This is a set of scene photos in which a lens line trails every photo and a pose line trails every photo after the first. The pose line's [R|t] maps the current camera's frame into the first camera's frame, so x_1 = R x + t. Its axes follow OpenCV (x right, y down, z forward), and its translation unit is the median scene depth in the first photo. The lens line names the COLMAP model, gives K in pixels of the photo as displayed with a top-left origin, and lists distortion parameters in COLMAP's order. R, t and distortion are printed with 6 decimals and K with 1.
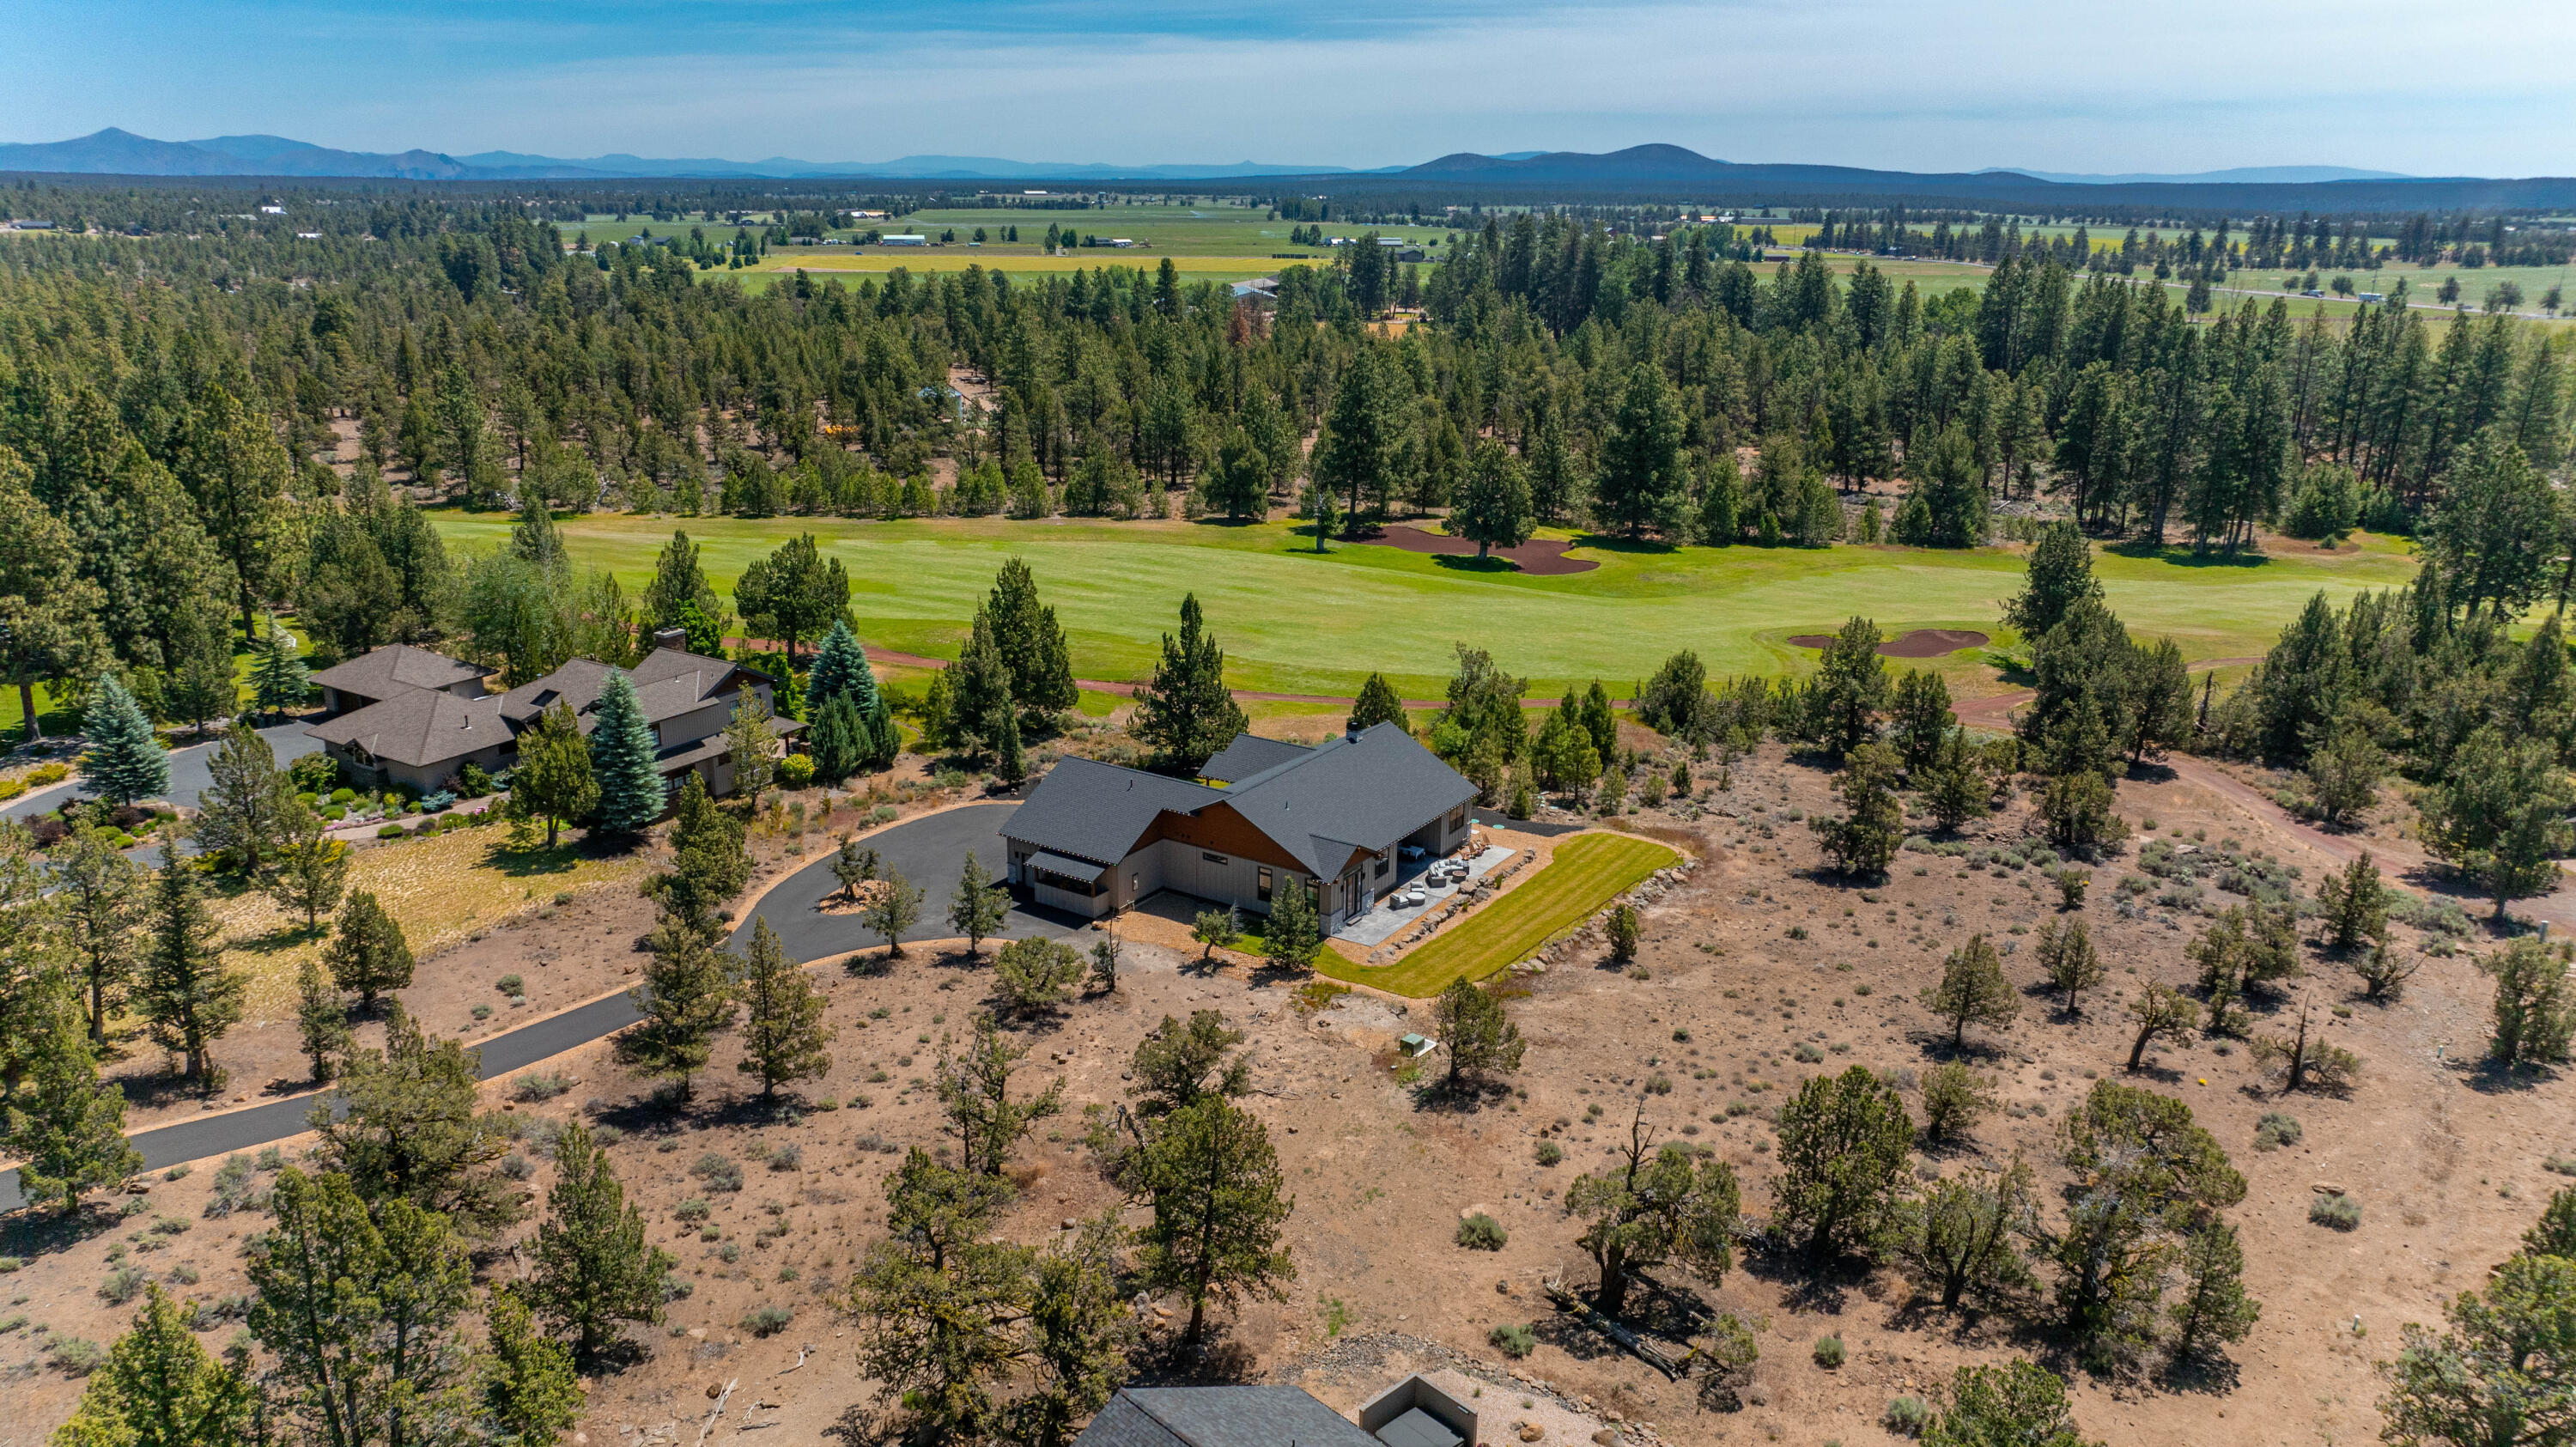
lens RADIAL K [[1811.2, 0, 1288.0], [0, 1811.2, 723.5], [0, 0, 1]] dist [-0.019070, -0.002749]
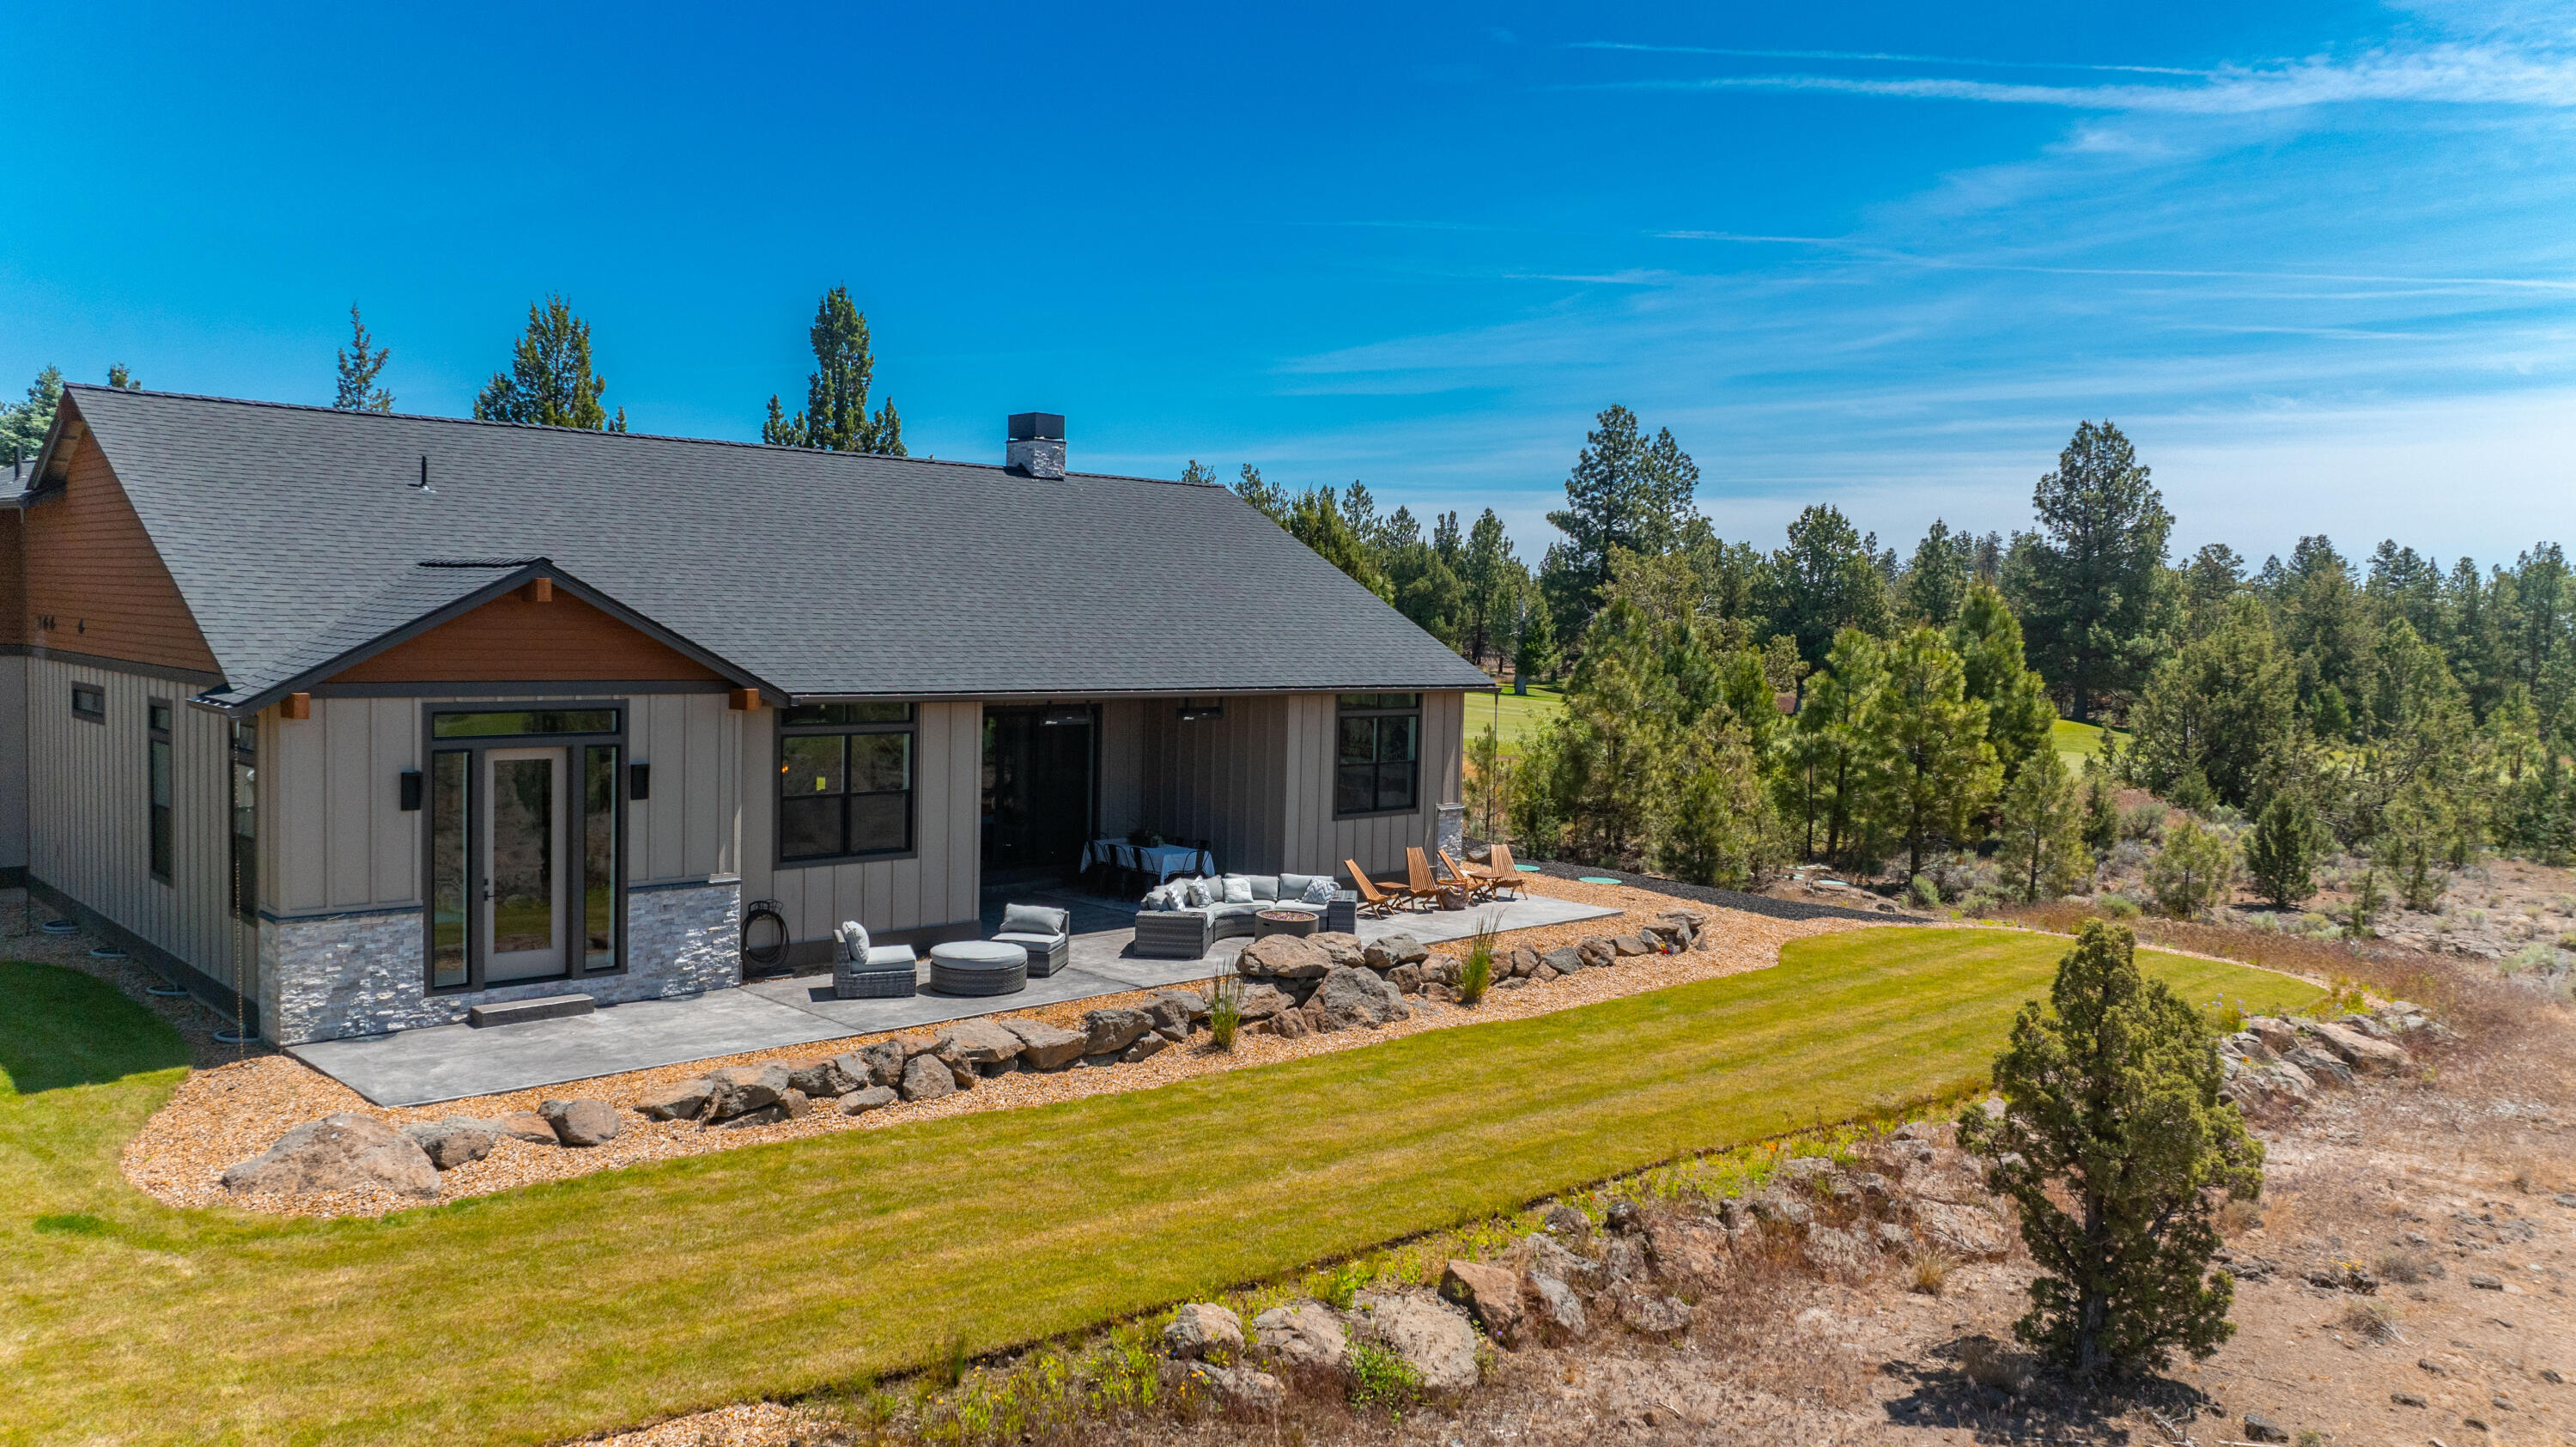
lens RADIAL K [[1811.2, 0, 1288.0], [0, 1811.2, 723.5], [0, 0, 1]] dist [-0.019070, -0.002749]
pose [[0.974777, 0.030128, -0.221140, 0.140439], [-0.082680, 0.969095, -0.232418, 0.109732], [0.207303, 0.244840, 0.947143, 0.779550]]
